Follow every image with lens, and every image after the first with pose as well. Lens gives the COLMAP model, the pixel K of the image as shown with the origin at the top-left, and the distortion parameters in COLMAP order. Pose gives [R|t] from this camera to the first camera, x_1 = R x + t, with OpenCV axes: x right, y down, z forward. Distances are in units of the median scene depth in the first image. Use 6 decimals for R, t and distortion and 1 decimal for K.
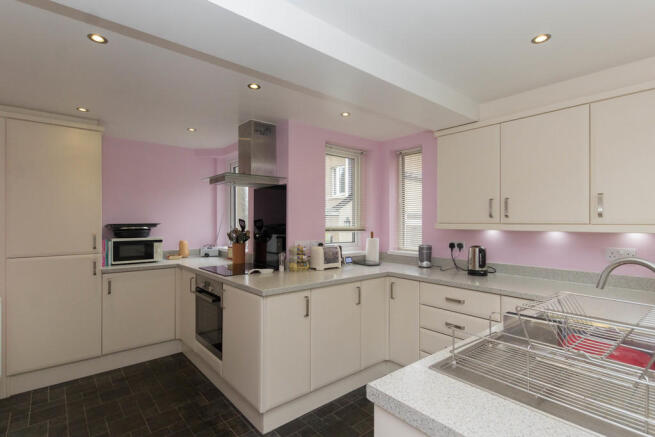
lens RADIAL K [[322.1, 0, 327.5], [0, 322.1, 218.5], [0, 0, 1]] dist [-0.002580, -0.001706]
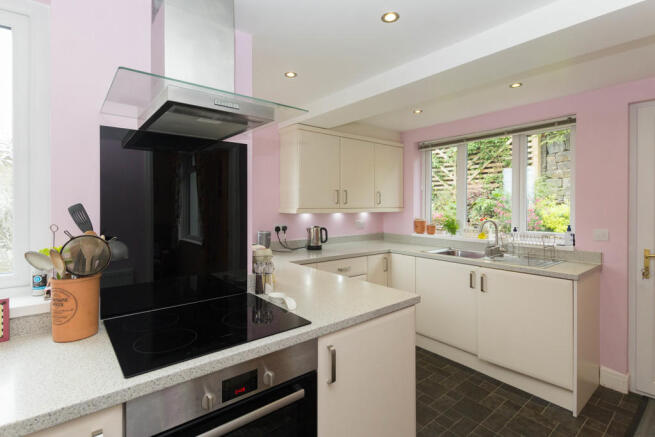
lens RADIAL K [[315.7, 0, 317.2], [0, 315.7, 208.7], [0, 0, 1]] dist [0.000868, -0.000009]
pose [[0.028679, -0.009819, 0.999540, -0.823418], [-0.008390, 0.999914, 0.010064, 0.004706], [-0.999553, -0.008675, 0.028594, 1.031929]]
